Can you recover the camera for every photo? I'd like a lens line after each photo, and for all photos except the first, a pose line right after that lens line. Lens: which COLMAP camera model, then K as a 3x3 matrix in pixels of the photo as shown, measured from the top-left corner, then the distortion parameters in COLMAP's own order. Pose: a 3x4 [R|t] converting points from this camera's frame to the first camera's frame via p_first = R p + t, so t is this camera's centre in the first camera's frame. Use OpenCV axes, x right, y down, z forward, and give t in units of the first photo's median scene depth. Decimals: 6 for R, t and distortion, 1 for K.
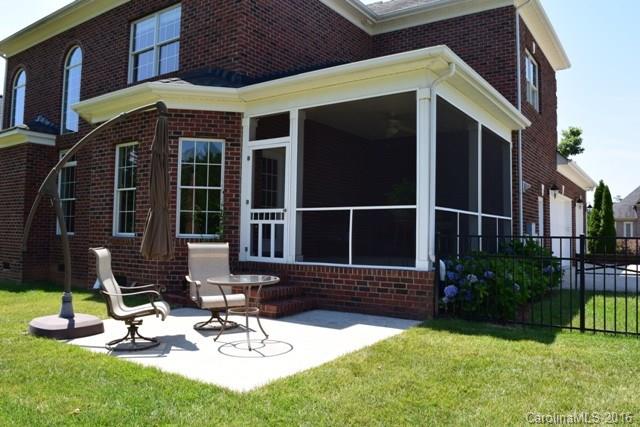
lens RADIAL K [[497.0, 0, 320.0], [0, 497.0, 213.5], [0, 0, 1]] dist [-0.135992, 0.106740]
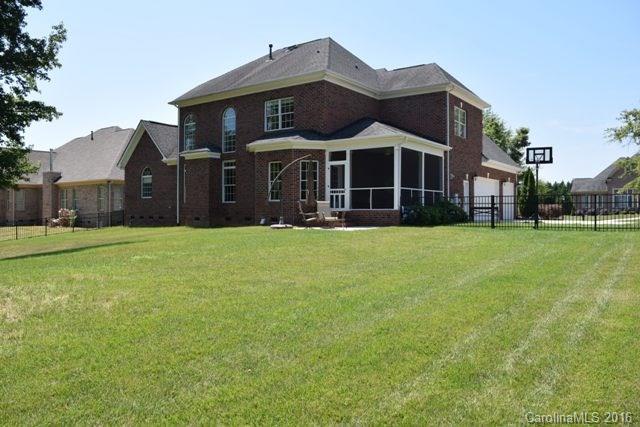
lens RADIAL K [[497.0, 0, 320.0], [0, 497.0, 213.5], [0, 0, 1]] dist [-0.135992, 0.106740]
pose [[0.999620, -0.012663, -0.024505, -0.132747], [0.013800, 0.998808, 0.046813, -0.003969], [0.023883, -0.047133, 0.998603, -1.511584]]
